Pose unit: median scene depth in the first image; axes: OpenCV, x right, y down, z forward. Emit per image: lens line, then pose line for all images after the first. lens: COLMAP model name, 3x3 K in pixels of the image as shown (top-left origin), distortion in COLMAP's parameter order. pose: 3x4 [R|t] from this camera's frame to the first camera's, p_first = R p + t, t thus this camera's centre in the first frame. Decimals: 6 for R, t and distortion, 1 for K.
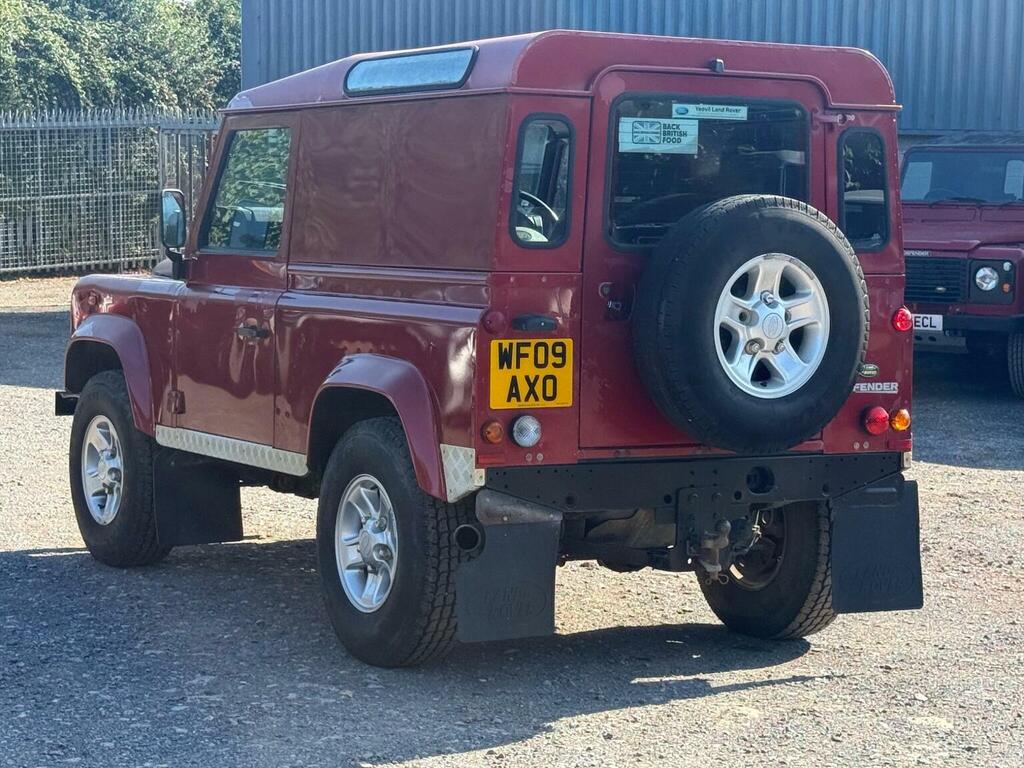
lens RADIAL K [[2379.0, 0, 512.0], [0, 2379.0, 384.0], [0, 0, 1]] dist [0.128674, -0.008661]
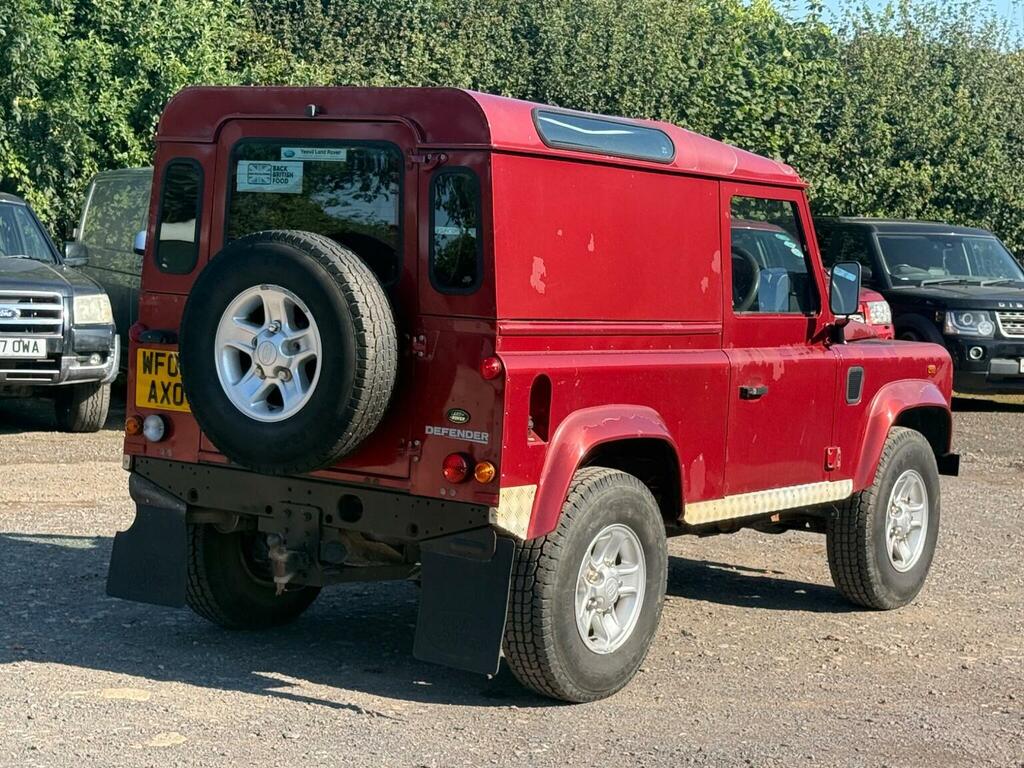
lens RADIAL K [[2013.4, 0, 525.8], [0, 2013.4, 380.6], [0, 0, 1]] dist [0.169459, -0.037104]
pose [[0.428434, 0.065084, -0.901226, 0.957503], [-0.106179, 0.994119, 0.021317, -0.043149], [0.897313, 0.086558, 0.432825, 0.709861]]
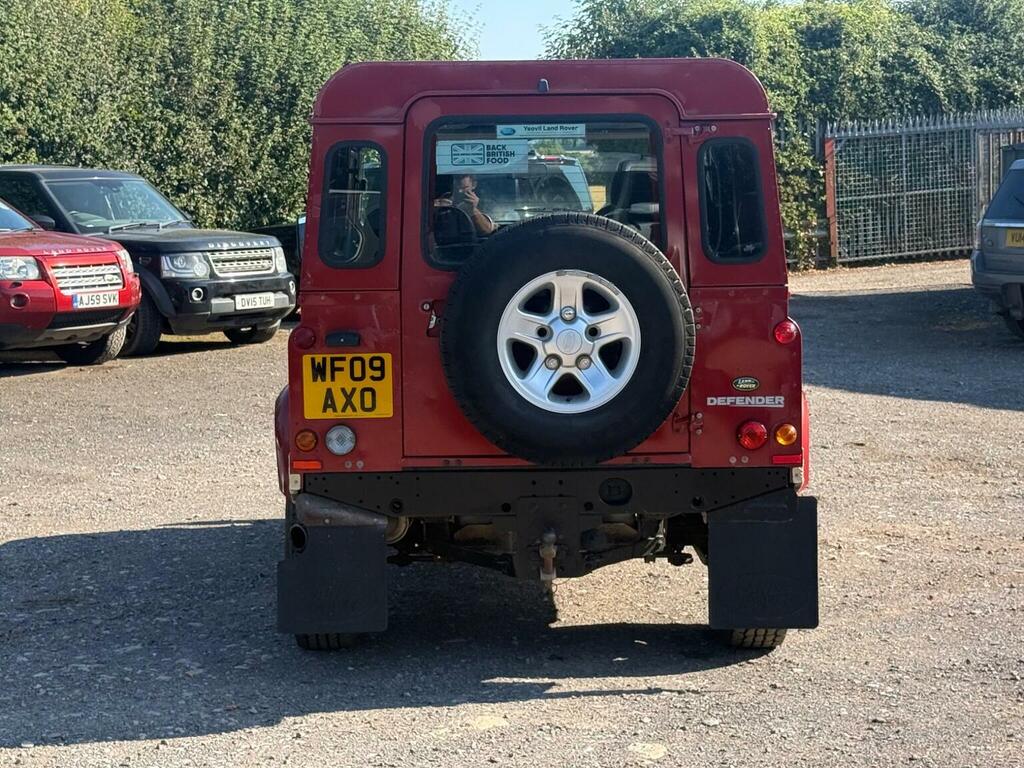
lens RADIAL K [[2013.4, 0, 525.8], [0, 2013.4, 380.6], [0, 0, 1]] dist [0.169459, -0.037104]
pose [[0.877987, 0.013449, -0.478496, 0.497831], [-0.005038, 0.999809, 0.018857, -0.023715], [0.478659, -0.014145, 0.877887, 0.239063]]
